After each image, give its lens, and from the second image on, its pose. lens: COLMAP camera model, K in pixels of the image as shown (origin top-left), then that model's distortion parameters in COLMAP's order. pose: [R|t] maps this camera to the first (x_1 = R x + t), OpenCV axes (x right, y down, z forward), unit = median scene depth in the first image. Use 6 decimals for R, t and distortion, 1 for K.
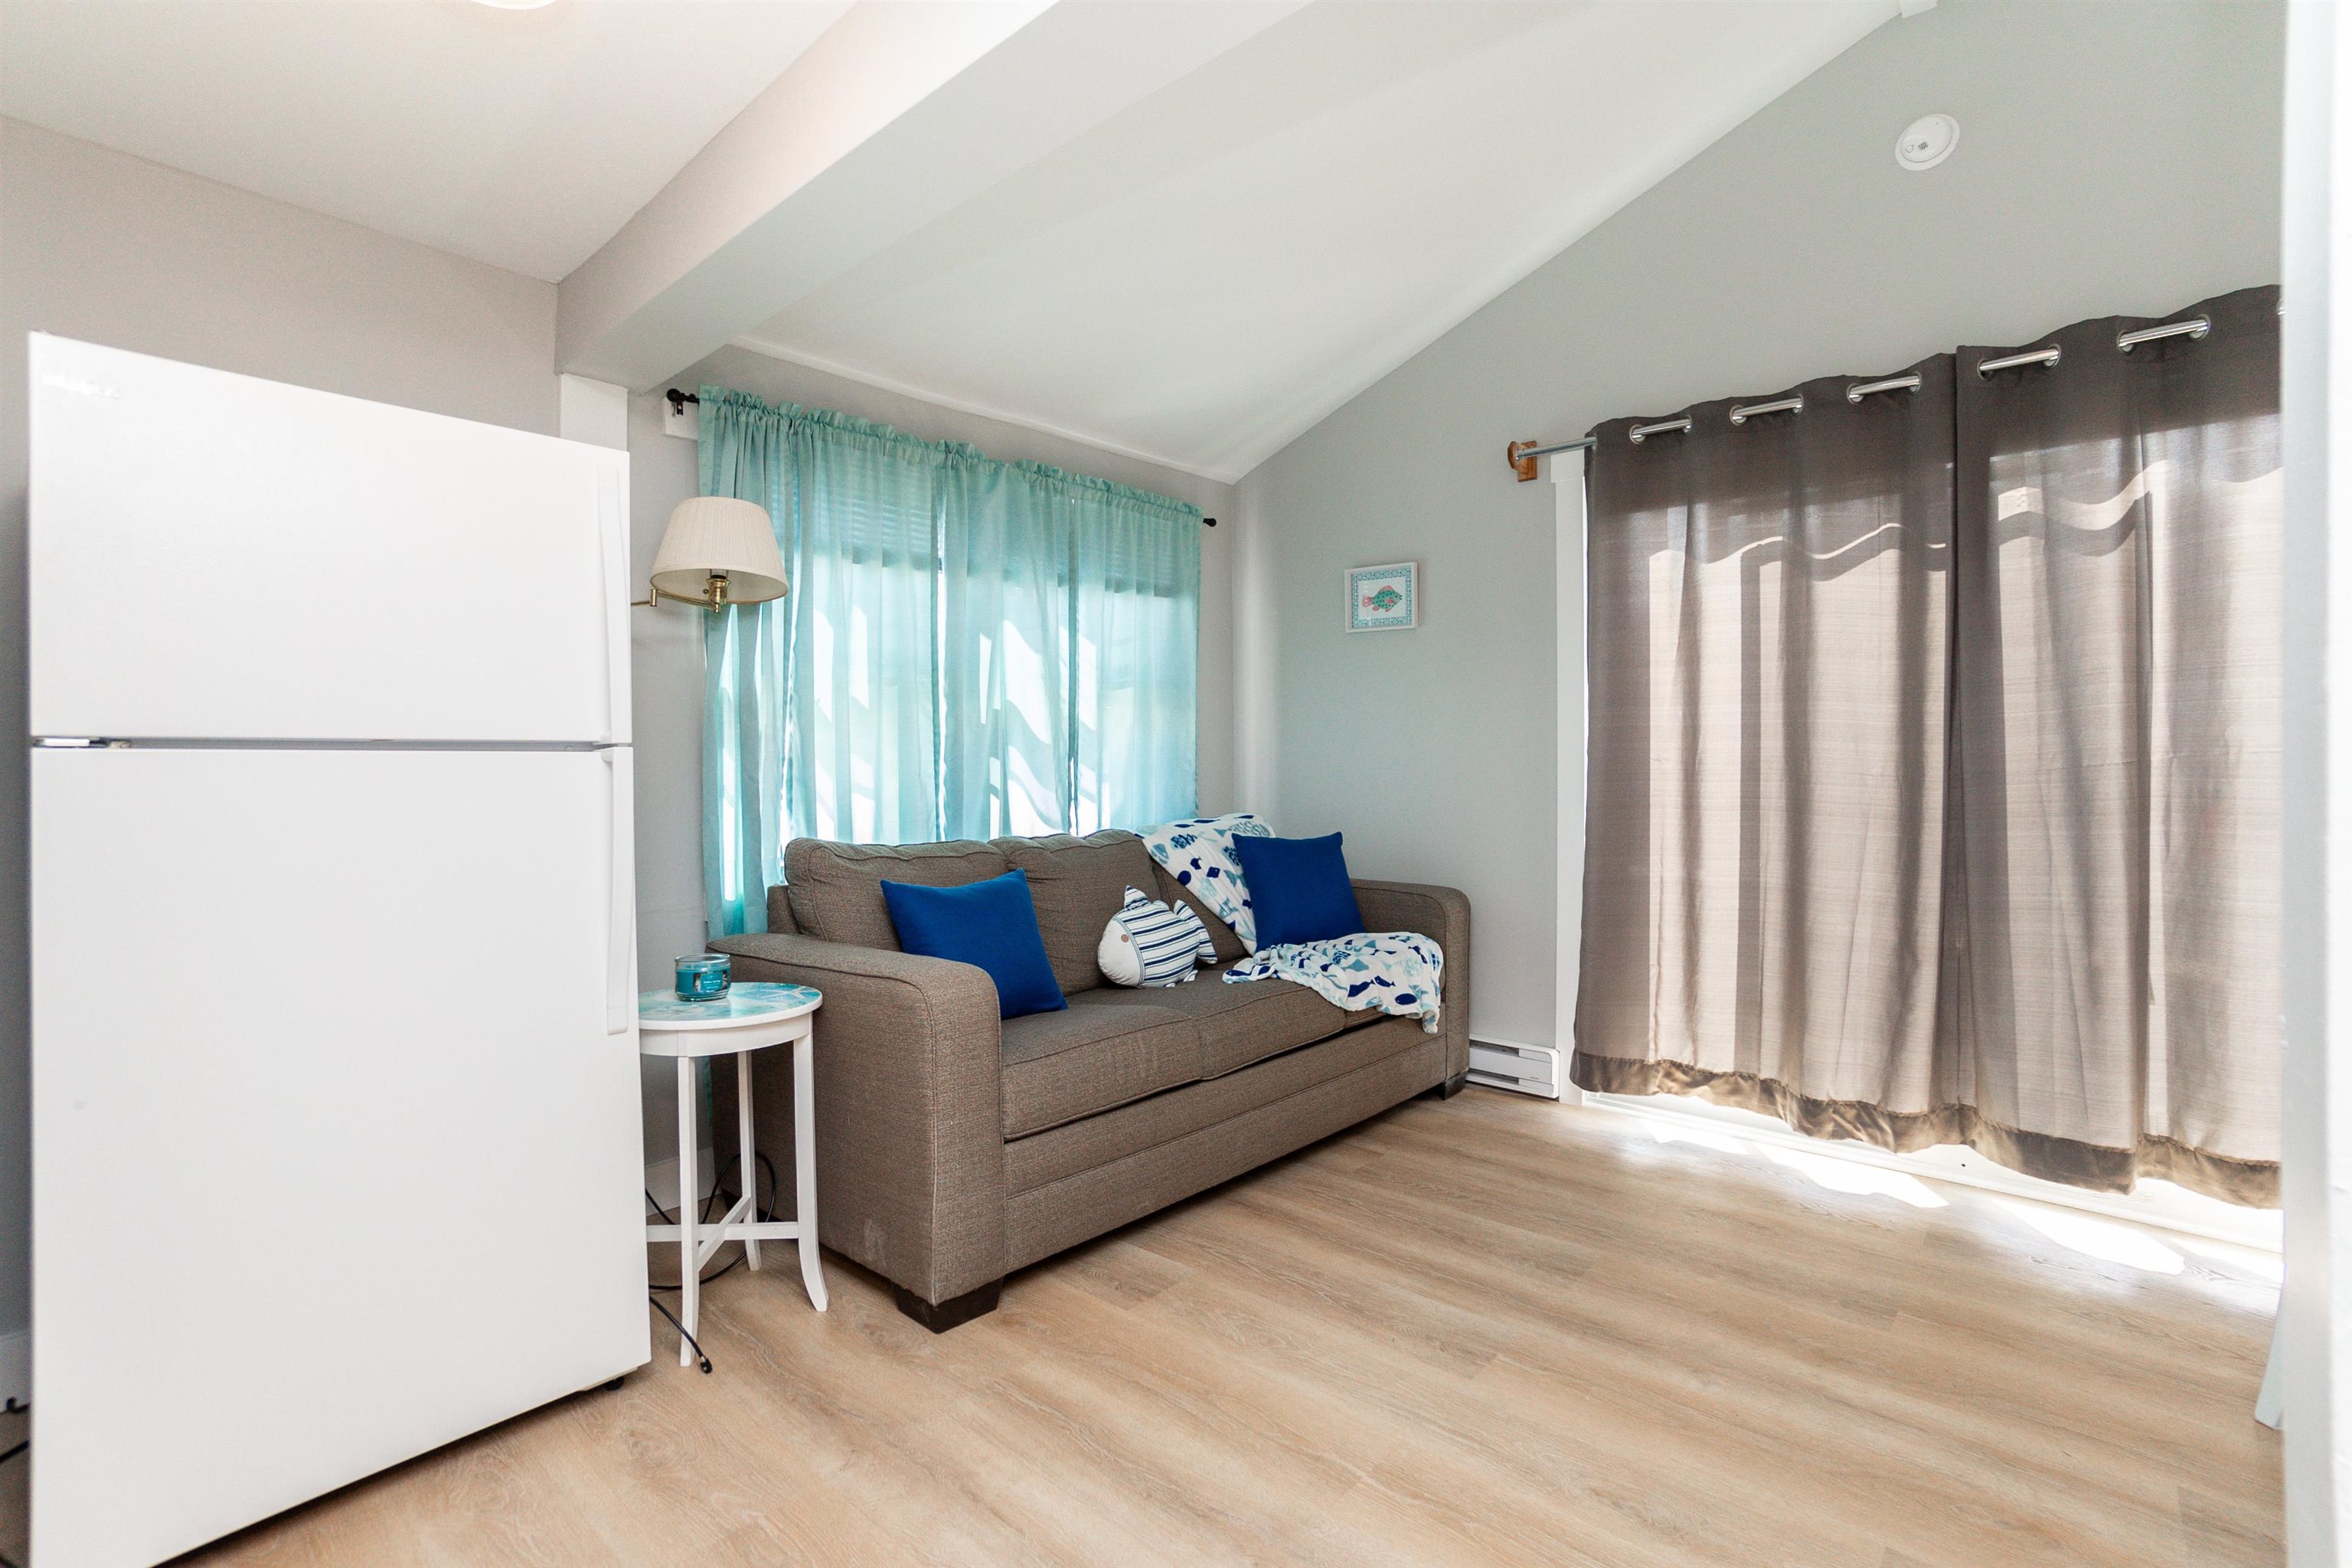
lens RADIAL K [[1037.0, 0, 1183.5], [0, 1037.0, 786.1], [0, 0, 1]] dist [-0.062549, 0.025541]
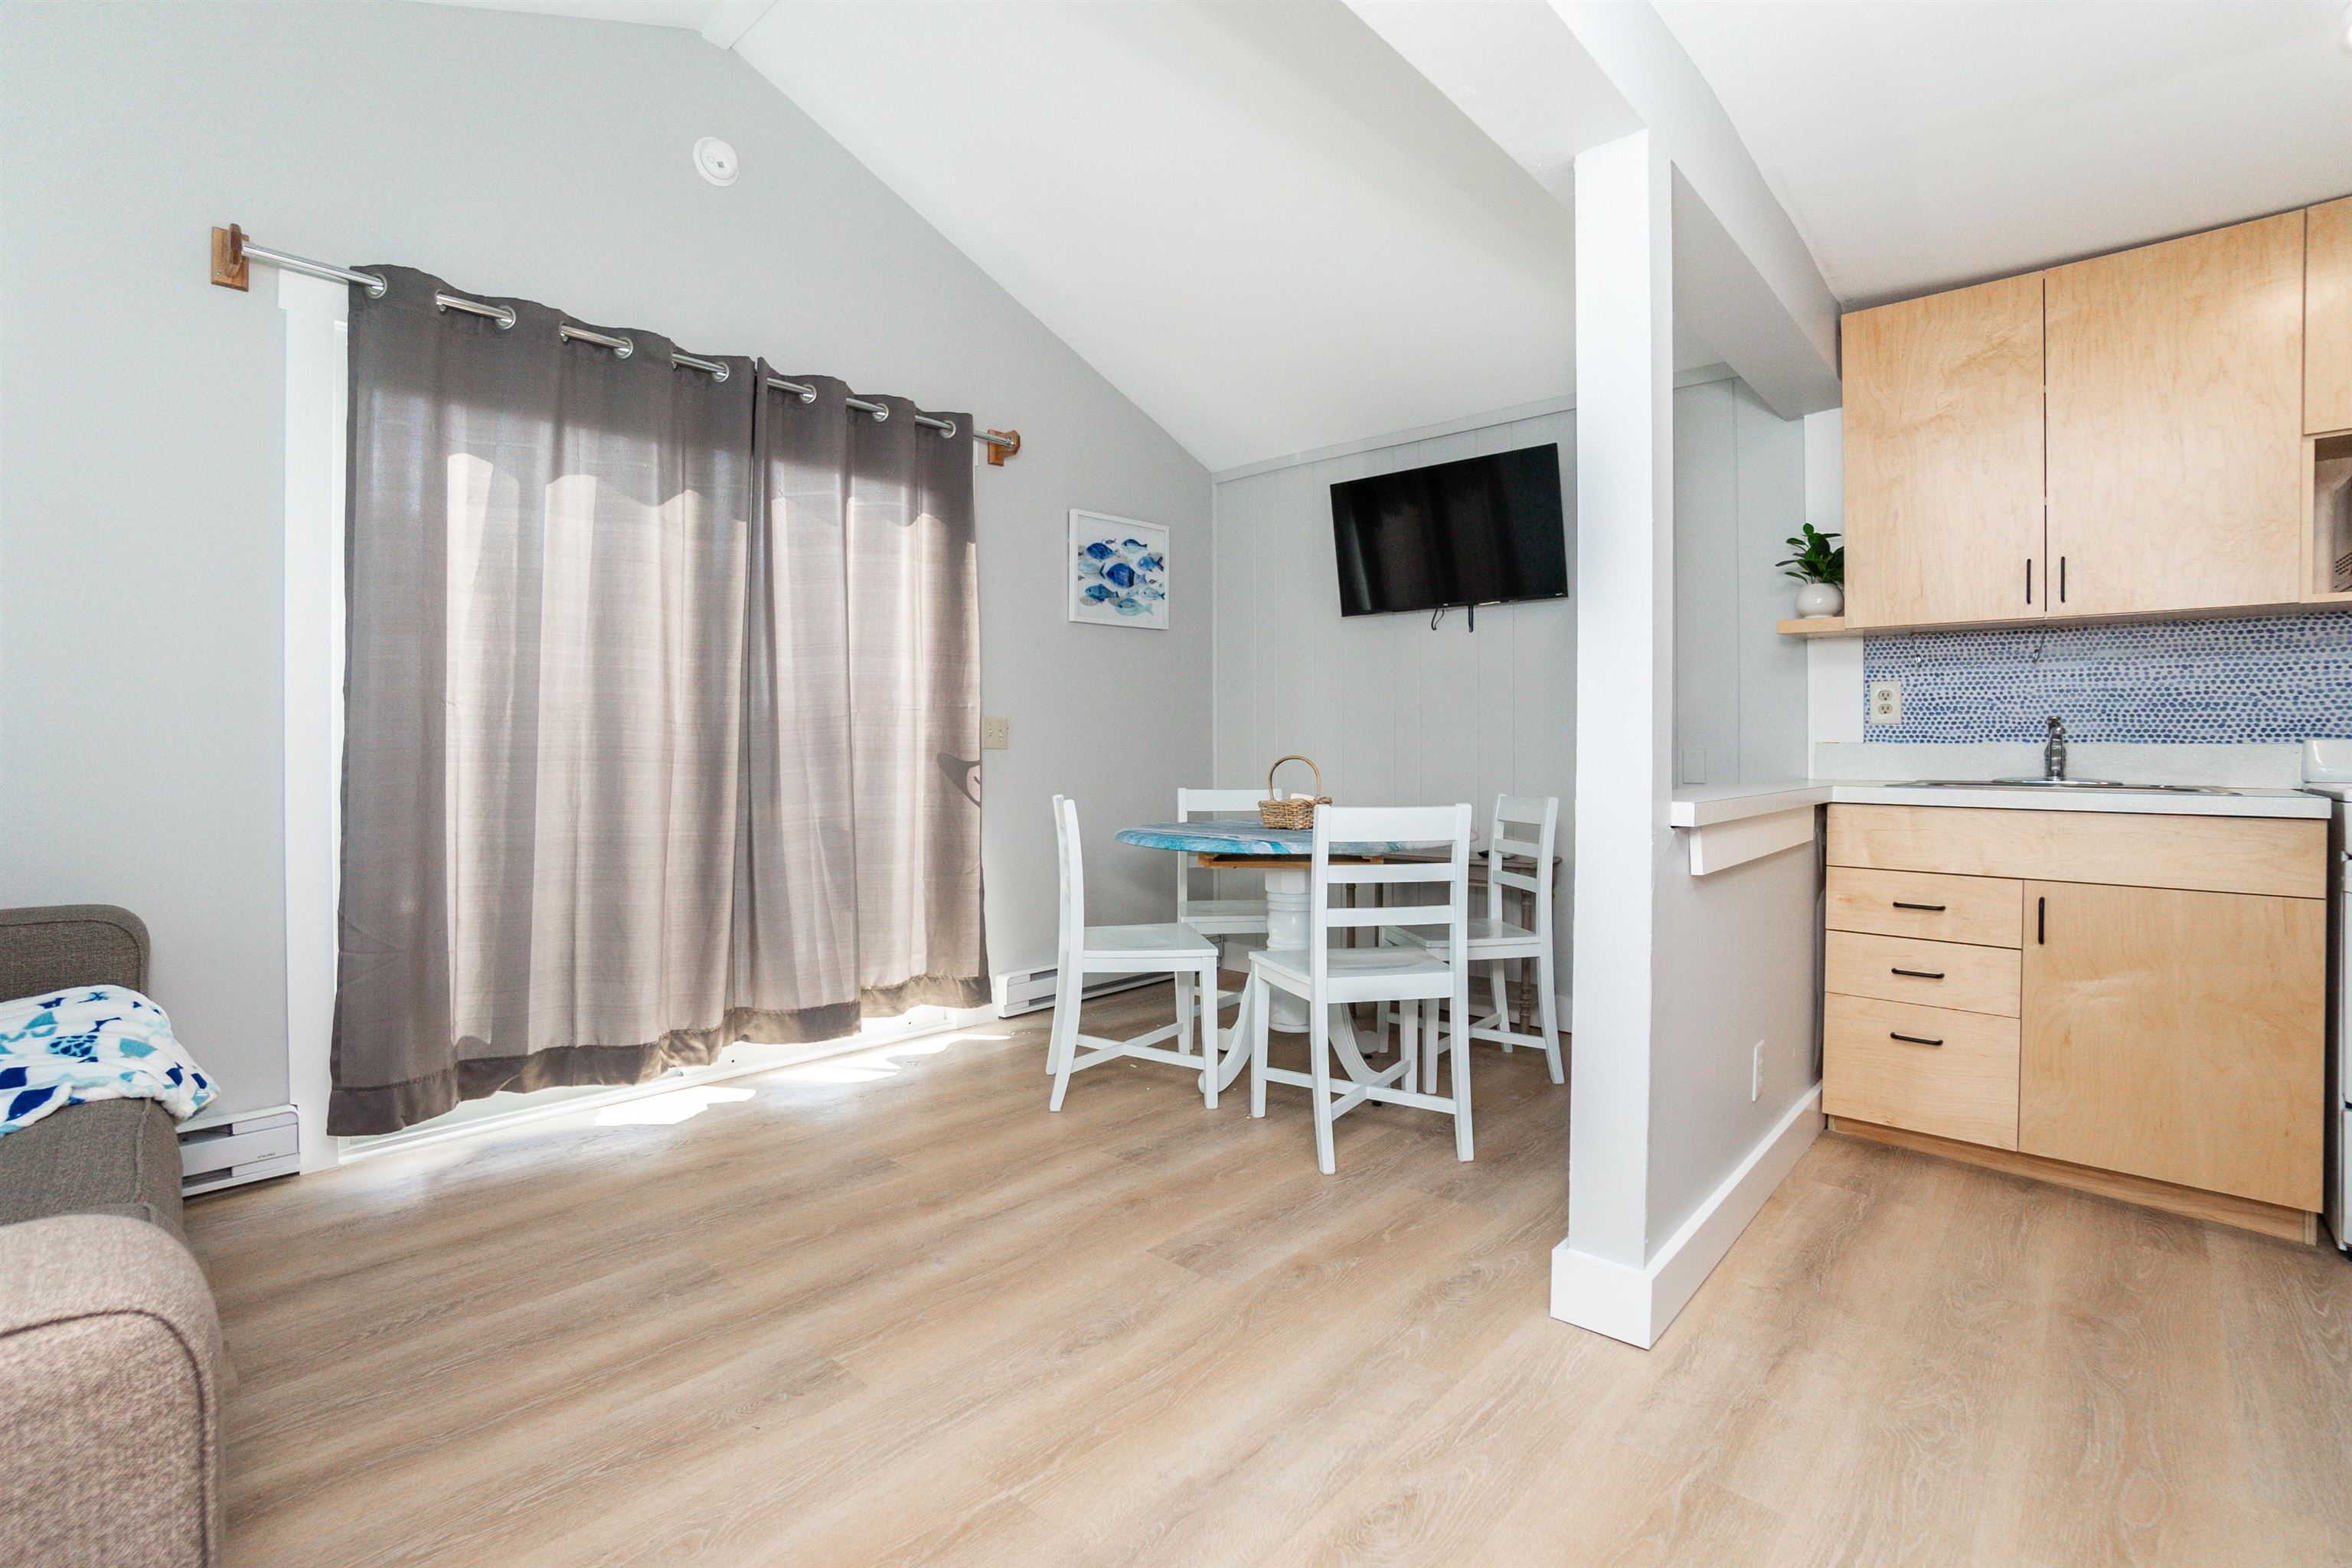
lens RADIAL K [[1043.1, 0, 1167.4], [0, 1043.1, 744.9], [0, 0, 1]] dist [-0.056107, 0.017195]
pose [[0.048462, -0.006876, 0.998801, -0.346067], [0.012804, 0.999898, 0.006262, 0.011472], [-0.998743, 0.012485, 0.048545, 0.399674]]
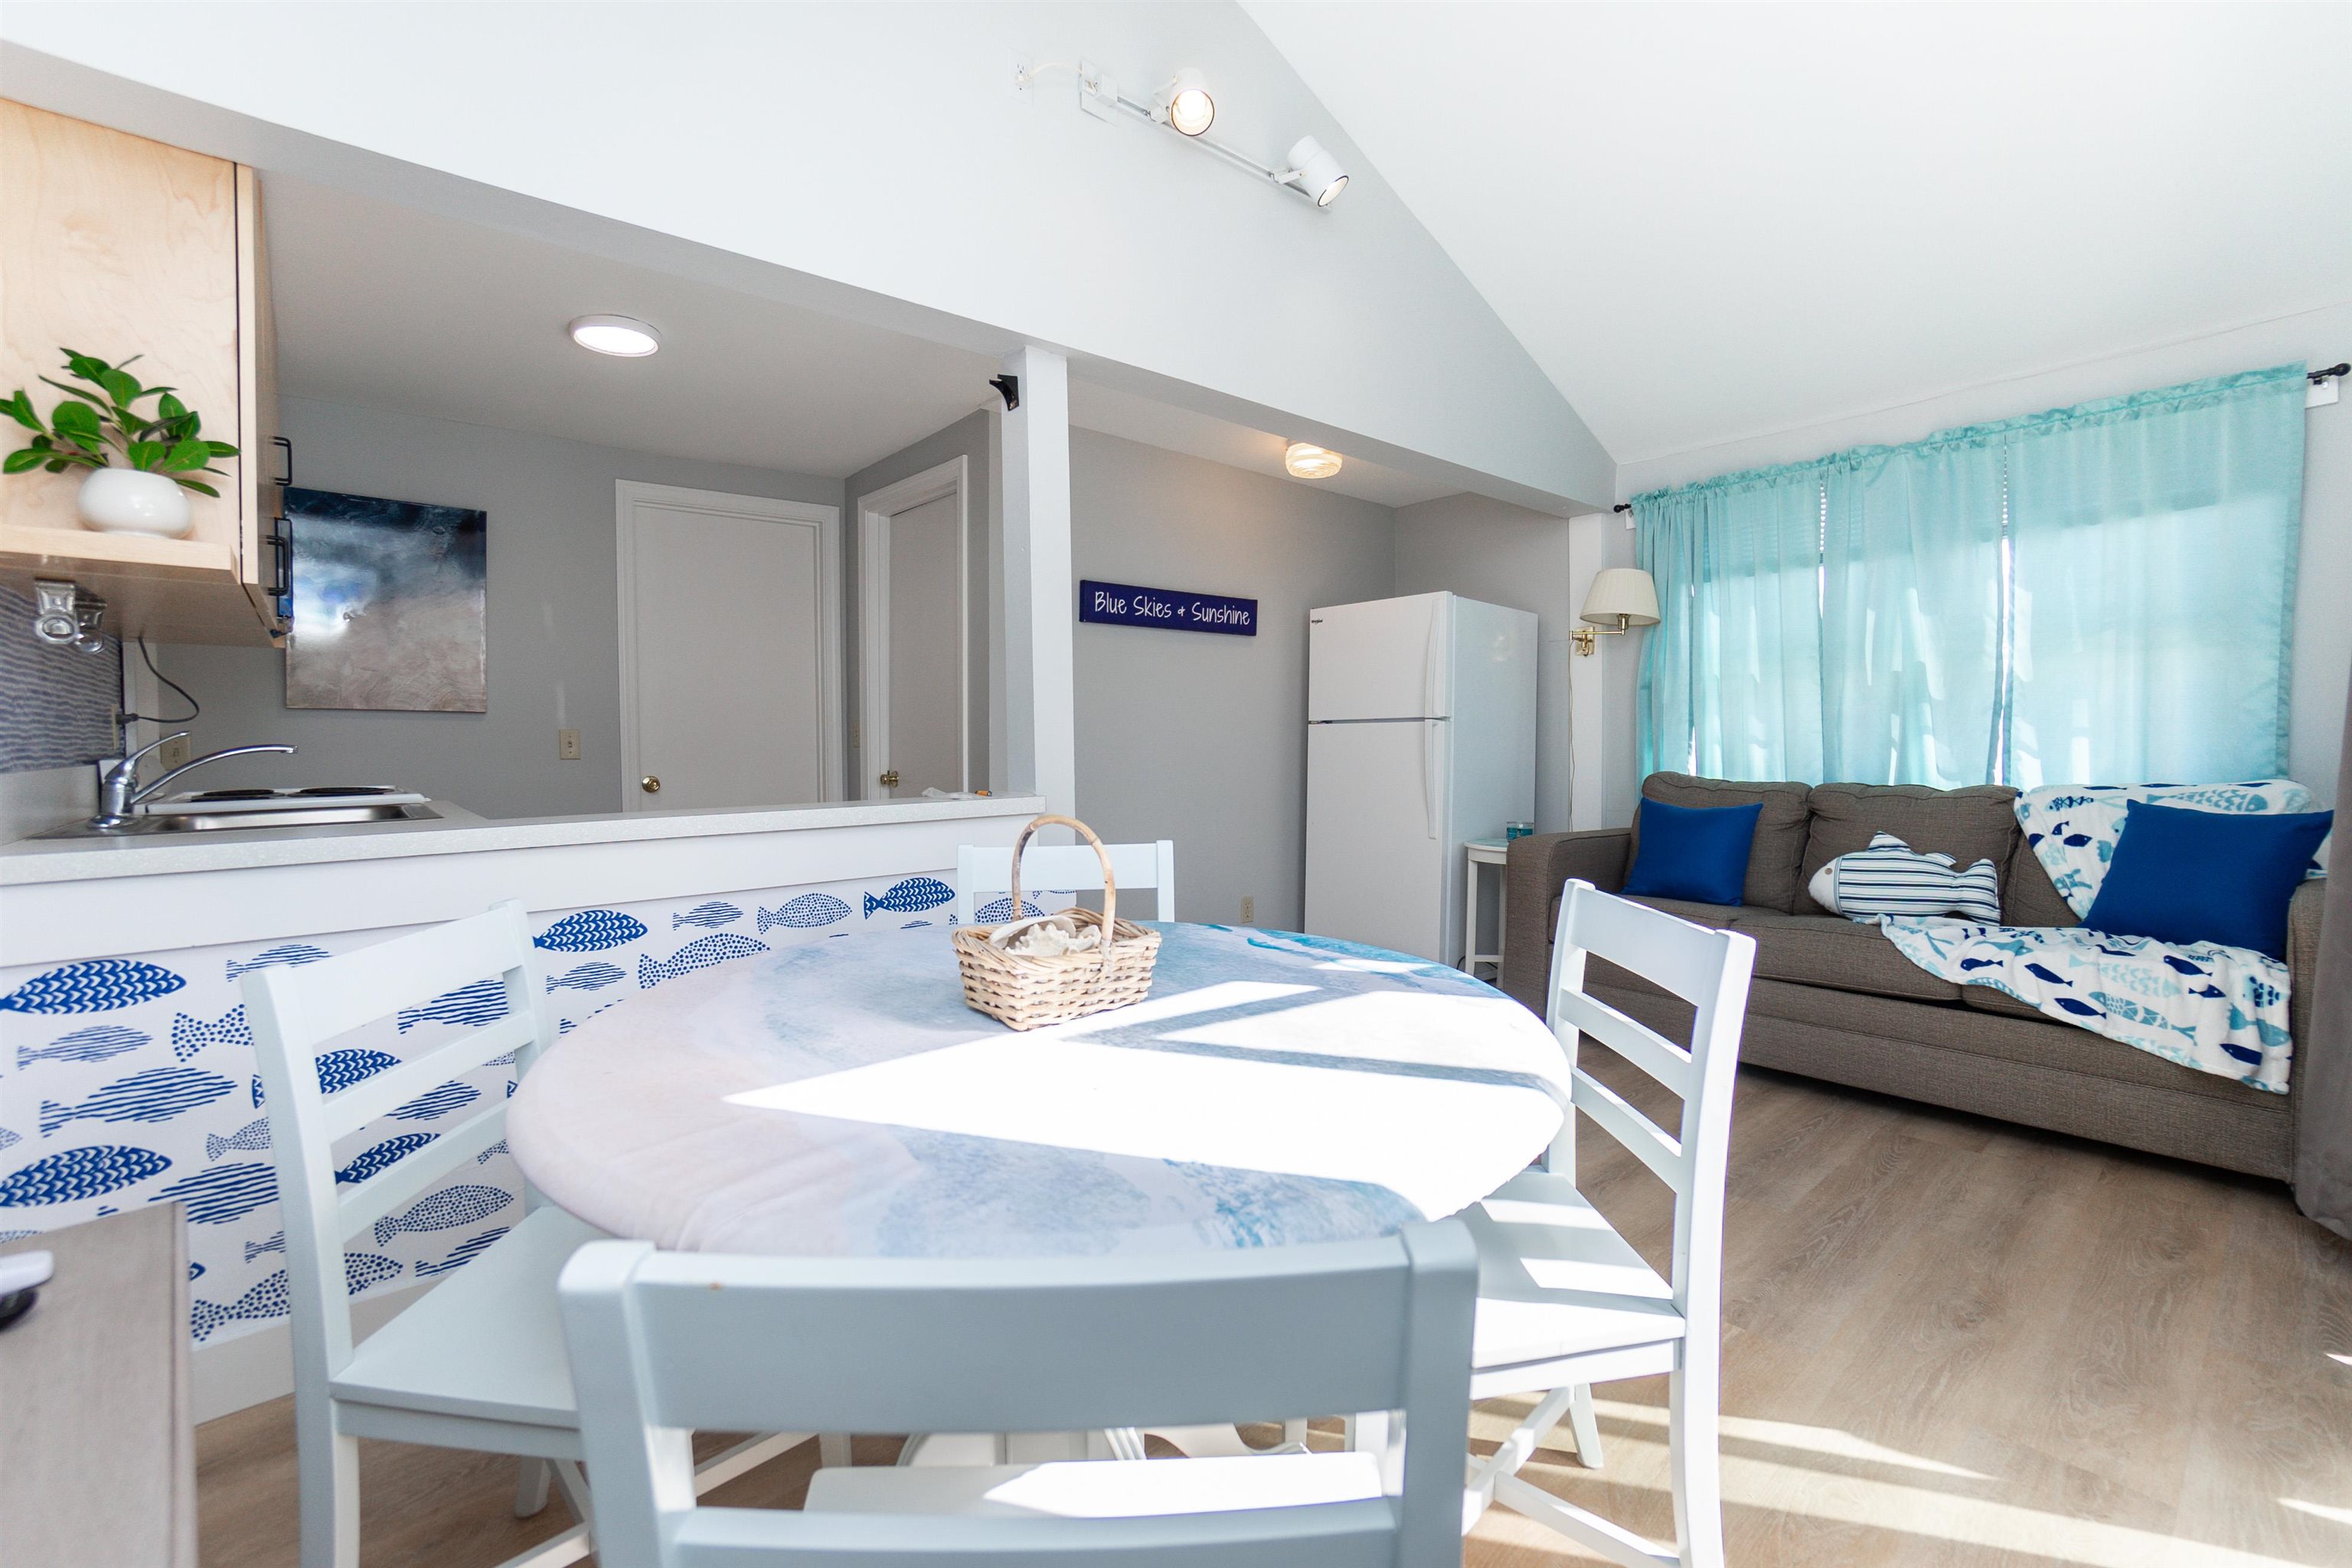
lens RADIAL K [[1037.0, 0, 1183.5], [0, 1037.0, 786.1], [0, 0, 1]] dist [-0.062549, 0.025541]
pose [[-0.118051, 0.050215, -0.991737, 1.085420], [-0.007449, 0.998648, 0.051452, -0.000585], [0.992980, 0.013461, -0.117518, 0.395235]]
